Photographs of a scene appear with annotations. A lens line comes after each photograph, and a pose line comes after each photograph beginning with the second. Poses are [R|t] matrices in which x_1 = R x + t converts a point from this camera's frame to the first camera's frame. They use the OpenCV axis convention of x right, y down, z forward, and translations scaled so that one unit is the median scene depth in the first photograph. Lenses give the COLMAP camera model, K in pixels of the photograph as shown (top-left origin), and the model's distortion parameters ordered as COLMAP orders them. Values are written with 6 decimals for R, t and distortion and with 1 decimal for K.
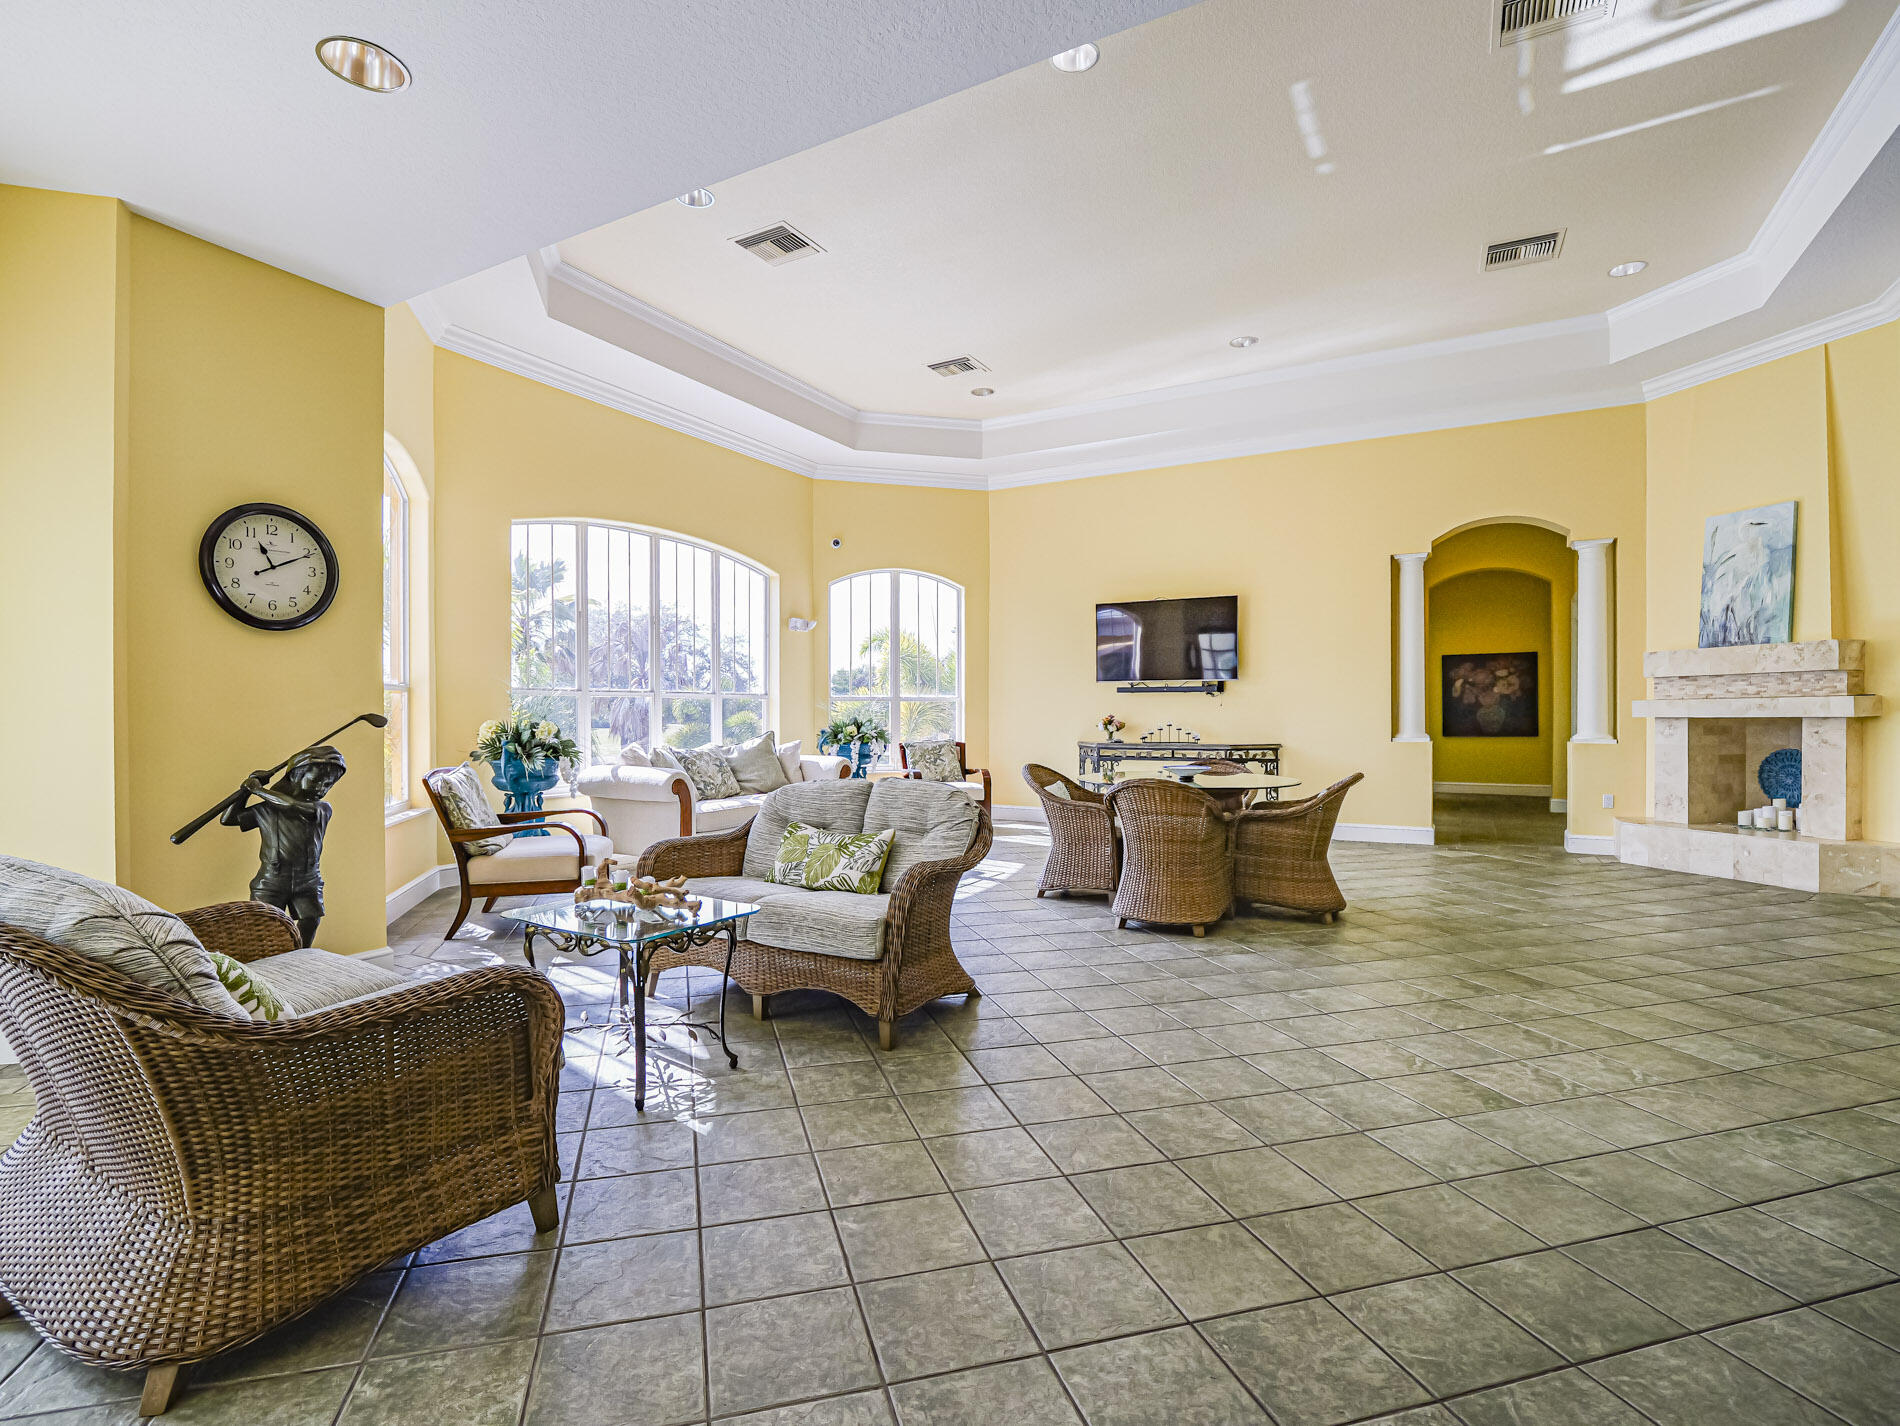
lens RADIAL K [[921.8, 0, 950.0], [0, 921.8, 713.0], [0, 0, 1]] dist [-0.000019, 0.000119]
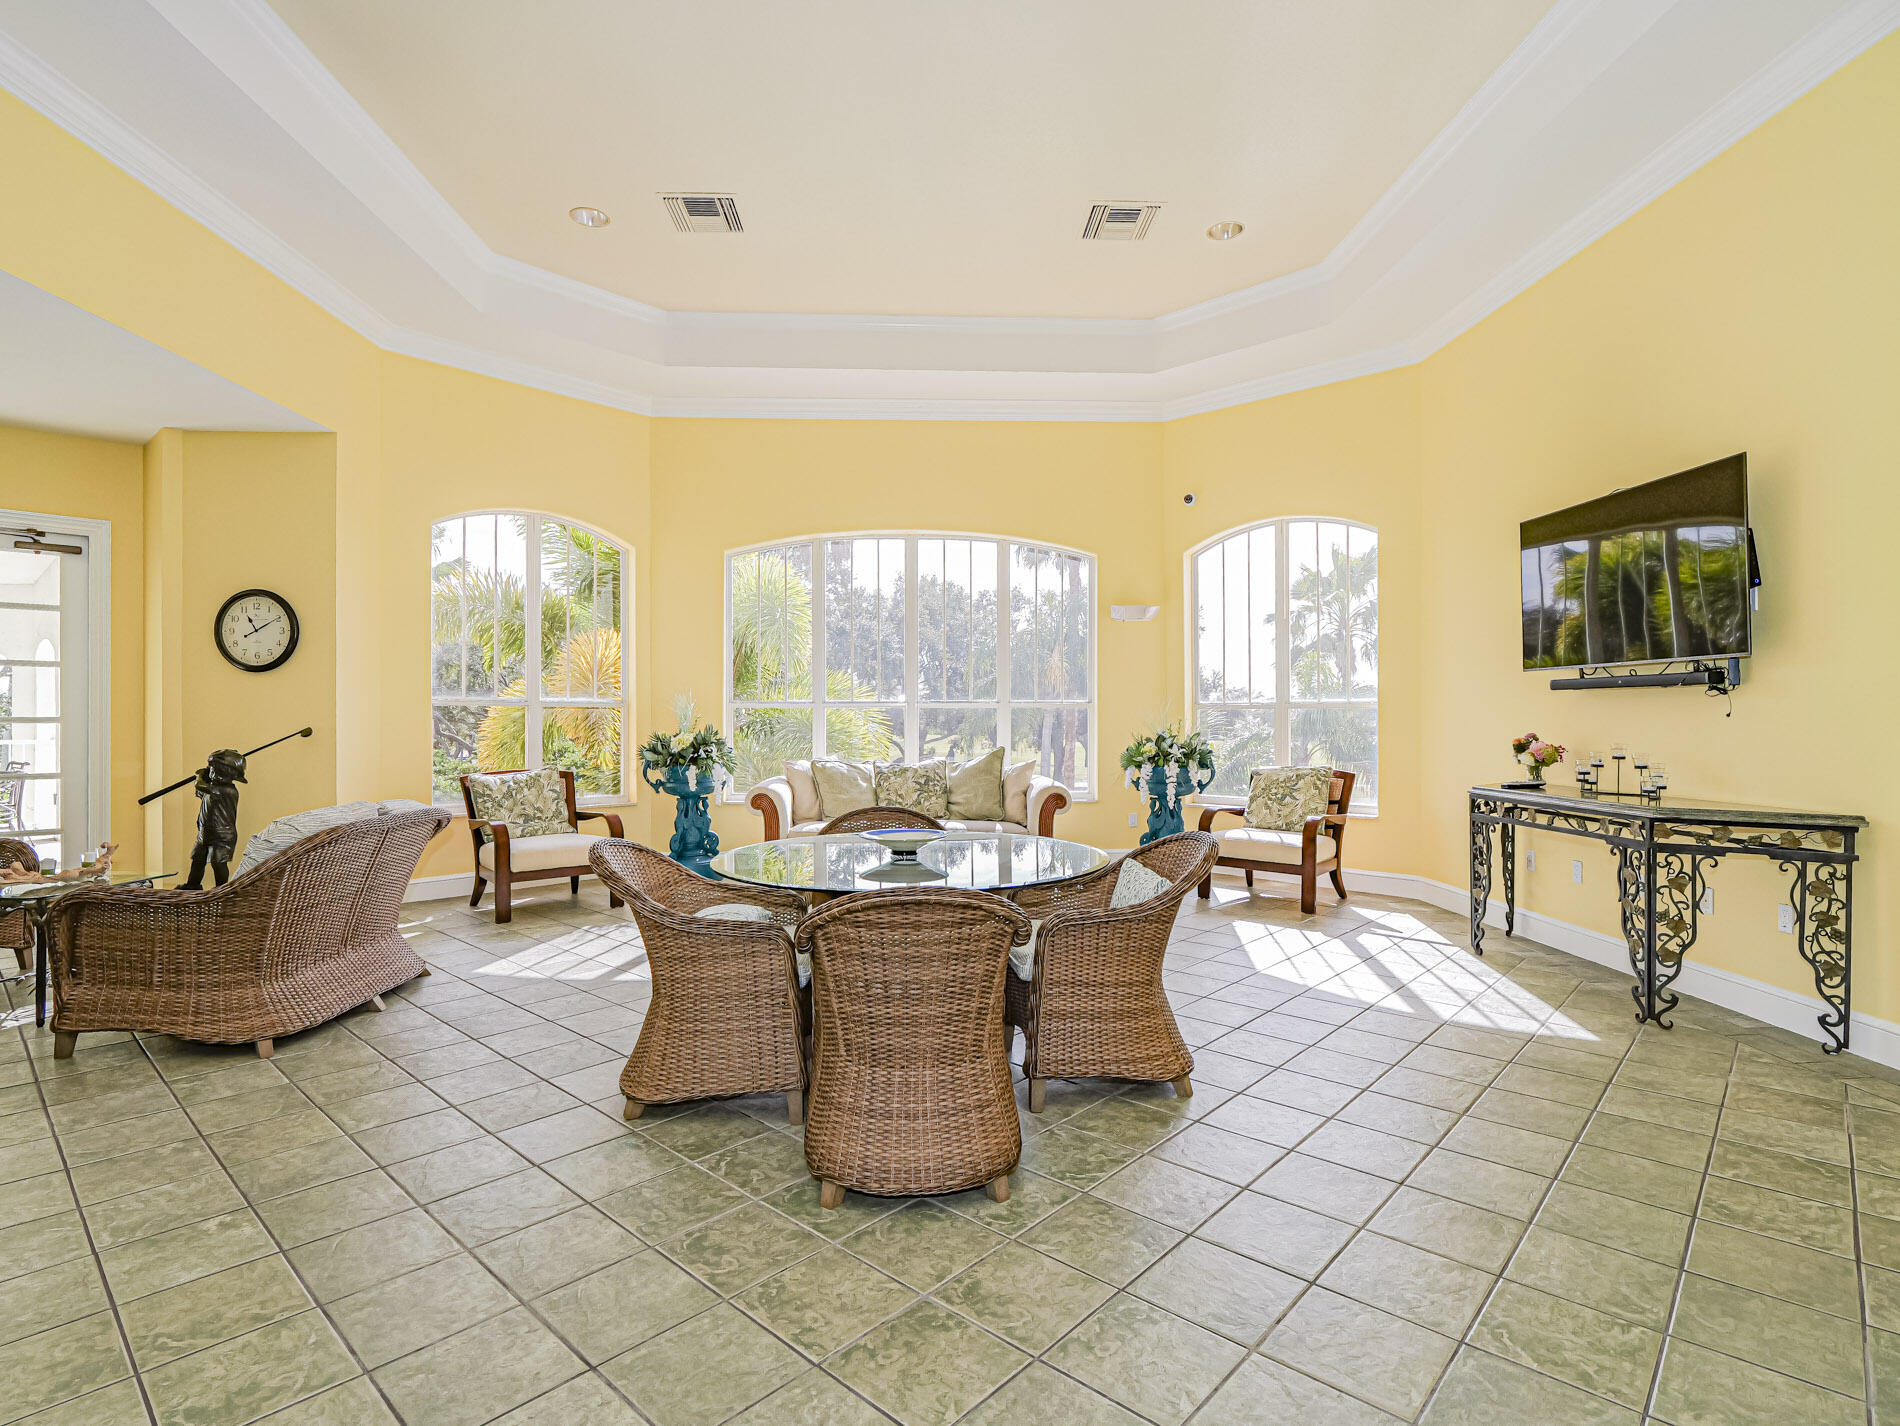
lens RADIAL K [[982.5, 0, 950.0], [0, 982.5, 713.0], [0, 0, 1]] dist [-0.017731, -0.000337]
pose [[0.523832, -0.001512, -0.851820, 0.515325], [-0.001346, 0.999996, -0.002602, -0.008440], [0.851821, 0.002510, 0.523827, 0.477861]]
